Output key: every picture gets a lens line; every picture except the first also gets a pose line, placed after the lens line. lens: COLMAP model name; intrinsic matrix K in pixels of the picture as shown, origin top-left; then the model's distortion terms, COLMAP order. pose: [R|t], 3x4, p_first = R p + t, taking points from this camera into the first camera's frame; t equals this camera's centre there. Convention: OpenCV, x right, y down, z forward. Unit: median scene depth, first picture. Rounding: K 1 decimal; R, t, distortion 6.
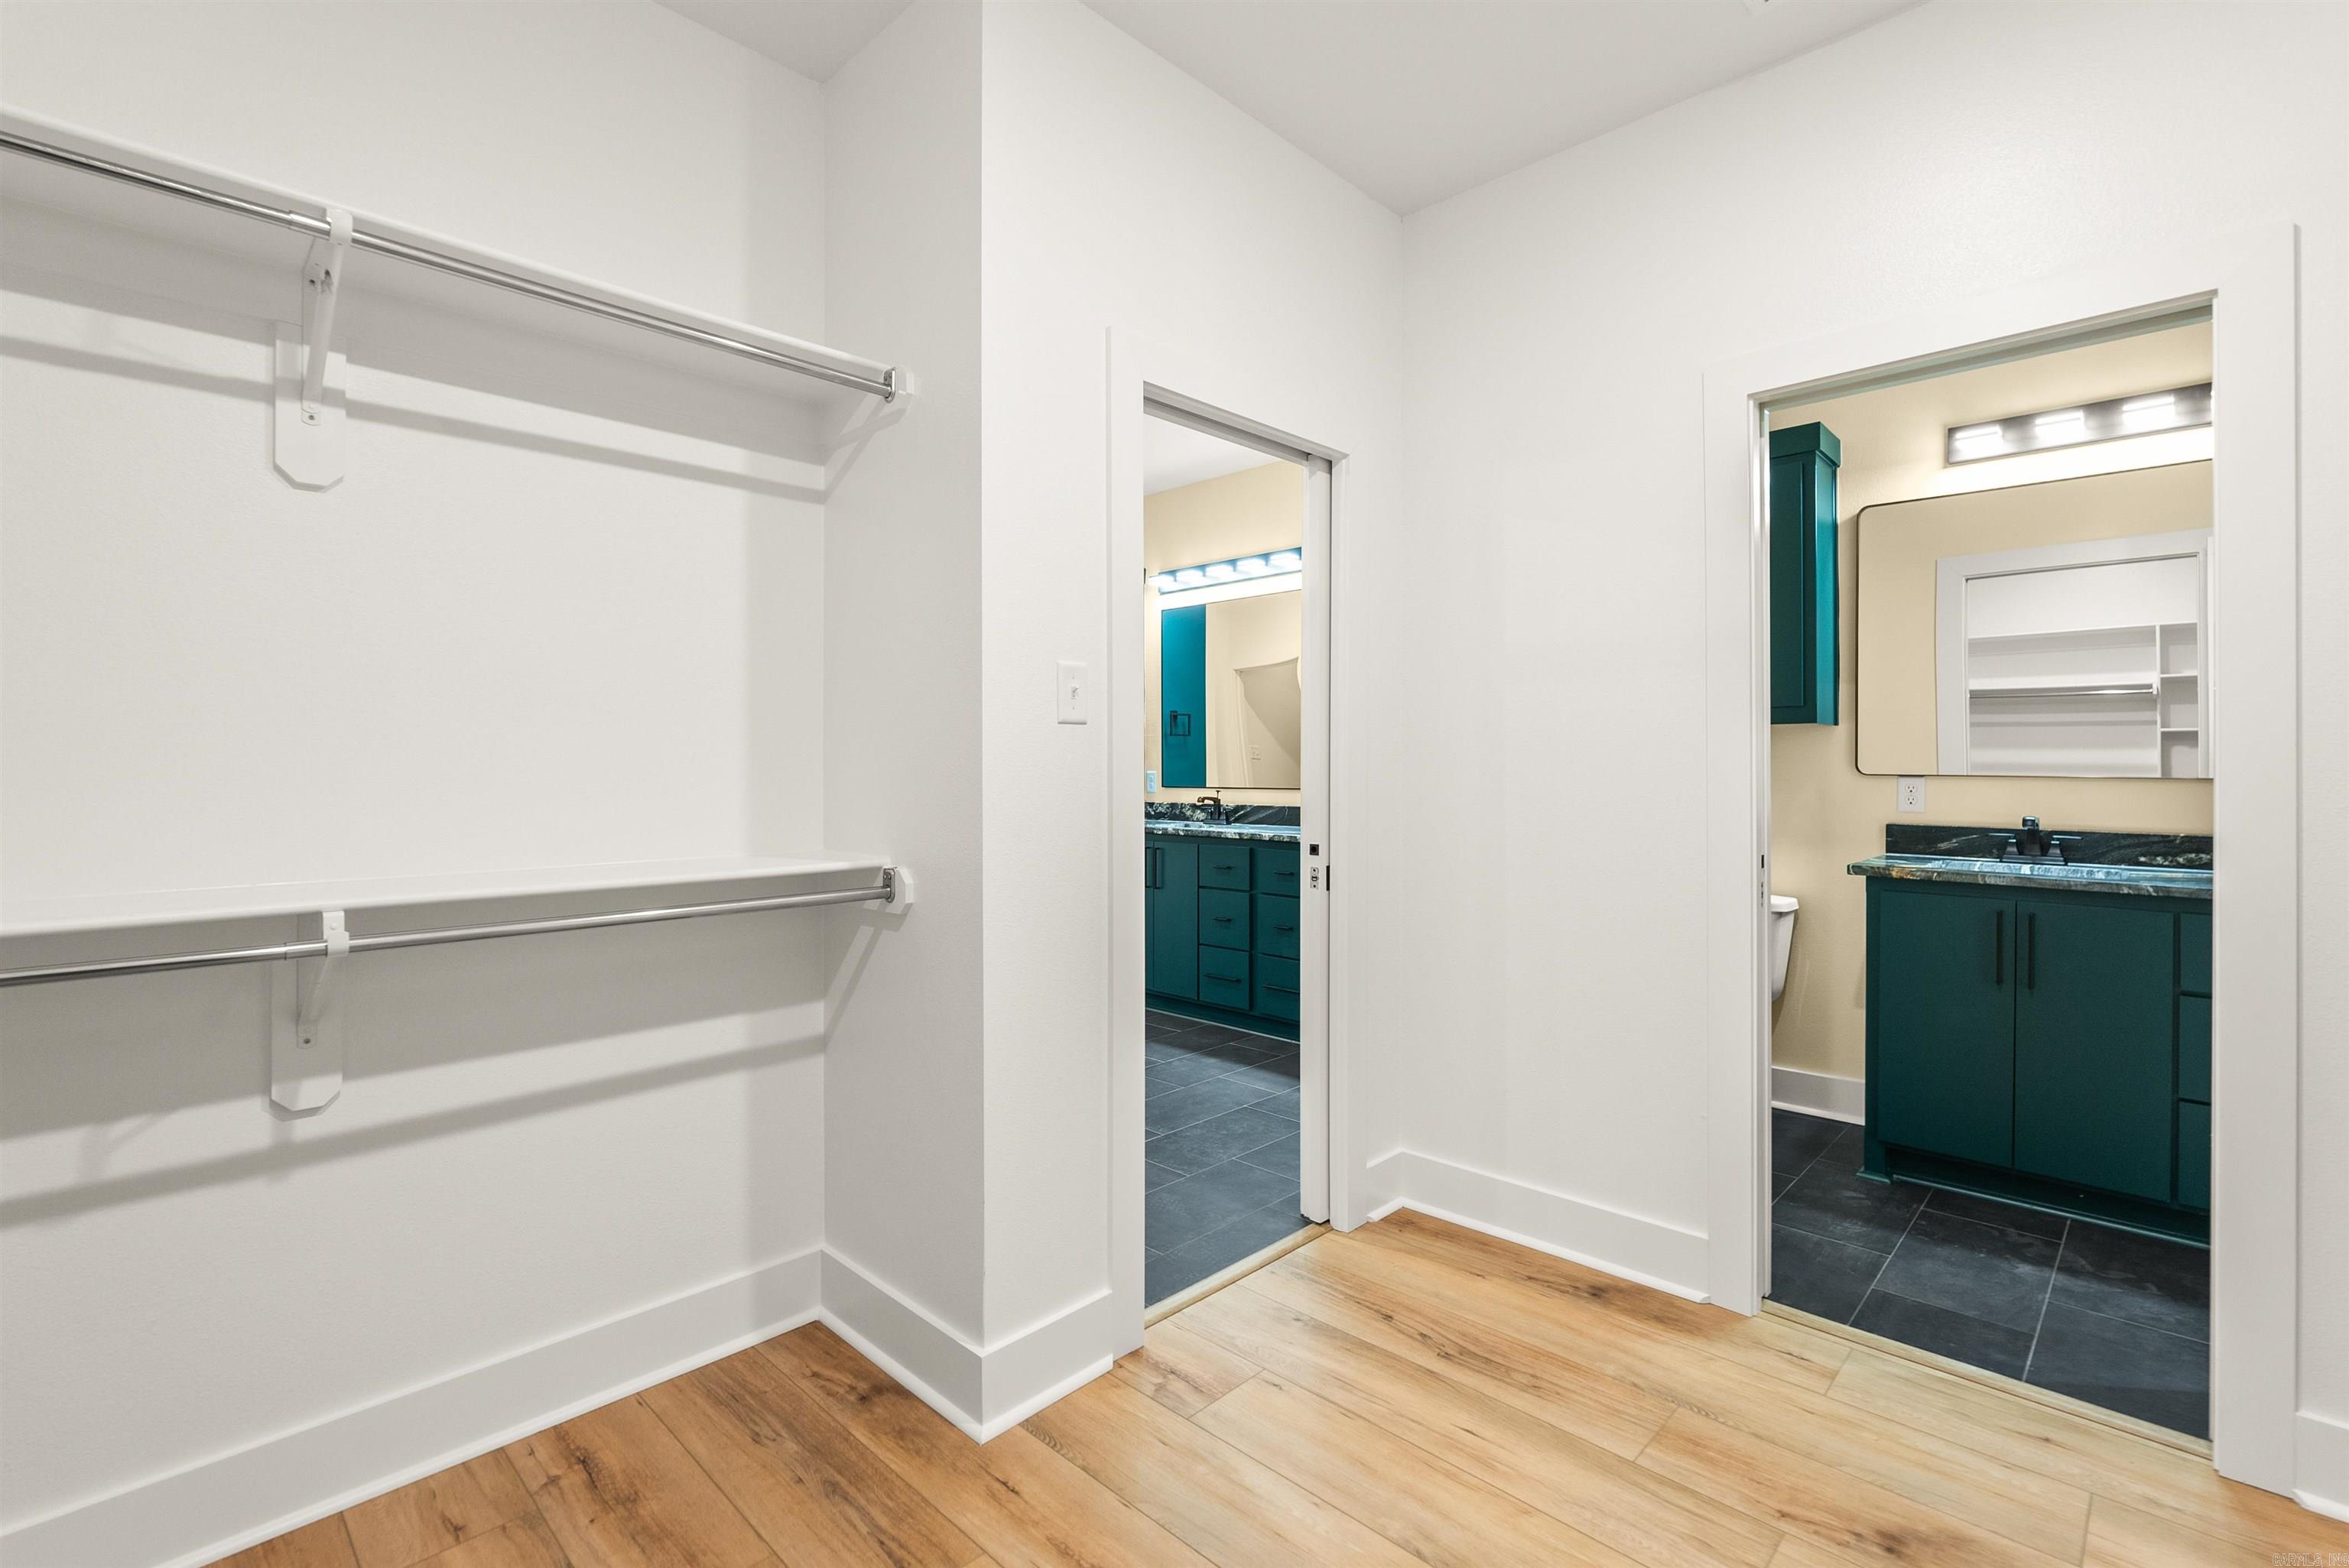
lens RADIAL K [[1042.3, 0, 1177.0], [0, 1042.3, 777.5], [0, 0, 1]] dist [-0.006277, 0.000028]
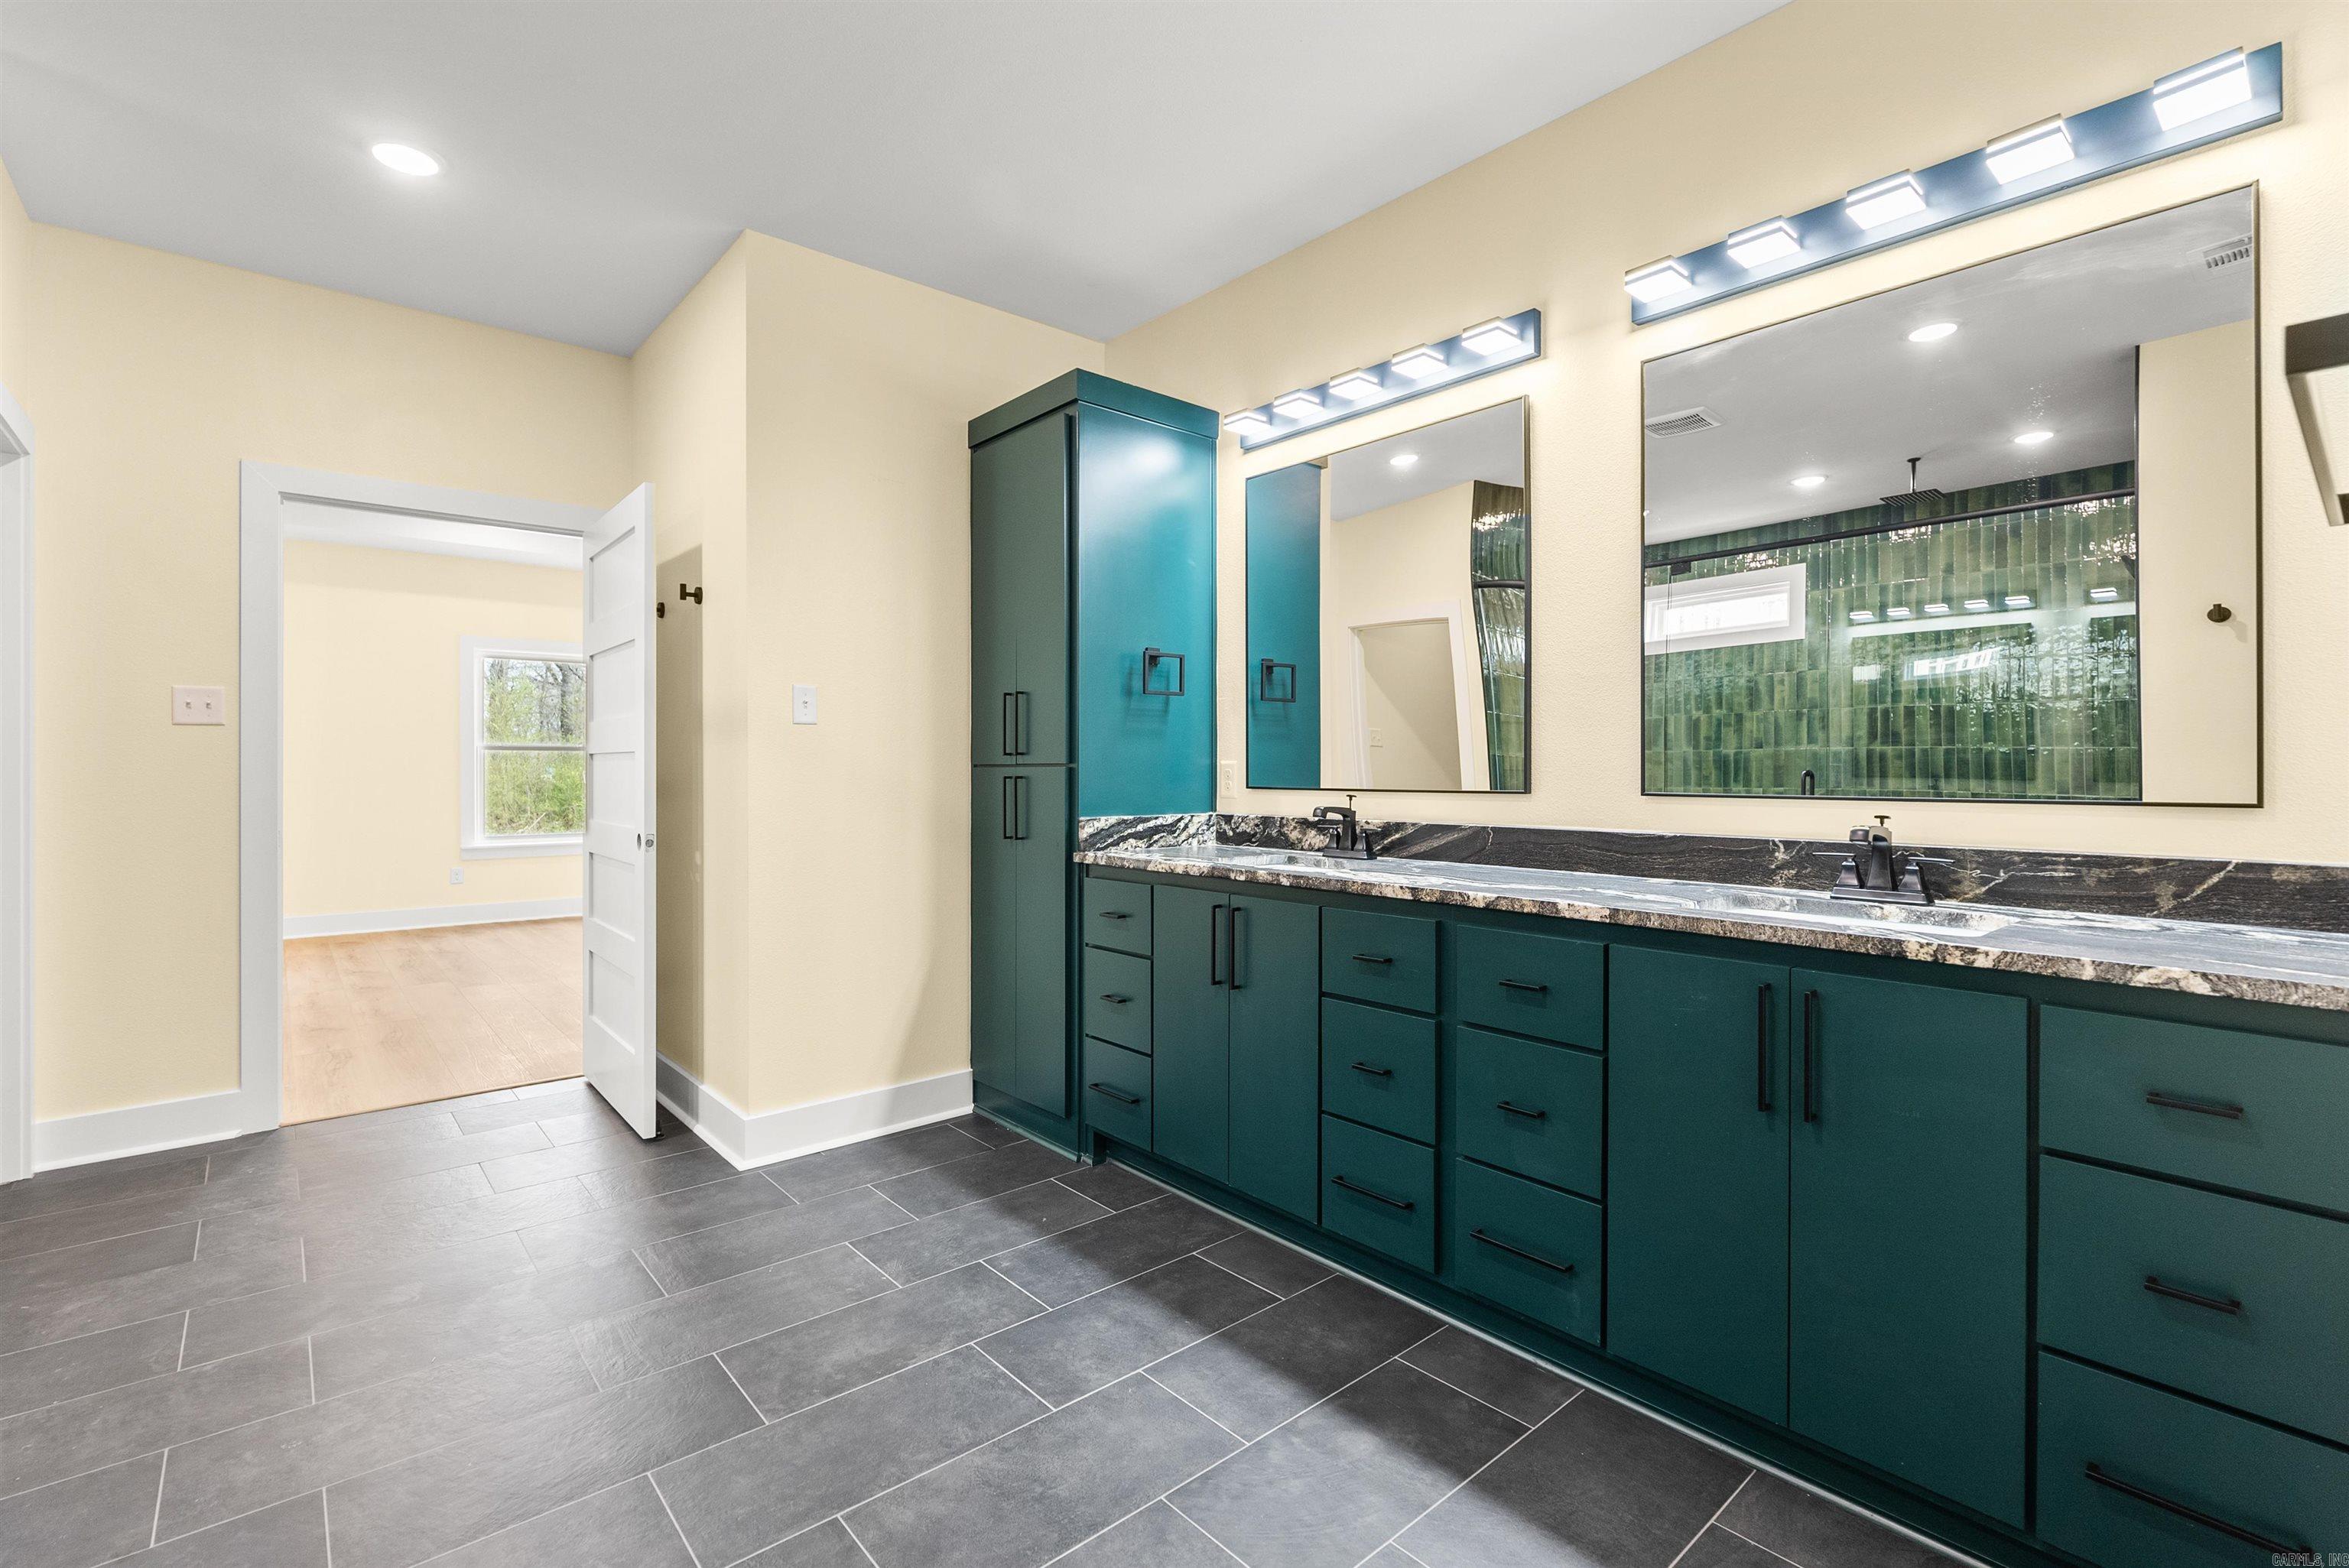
lens RADIAL K [[1042.3, 0, 1177.0], [0, 1042.3, 777.5], [0, 0, 1]] dist [-0.006277, 0.000028]
pose [[0.996272, 0.001116, -0.086258, -0.003604], [-0.001261, 0.999998, -0.001629, 0.004582], [0.086256, 0.001731, 0.996271, 0.467276]]
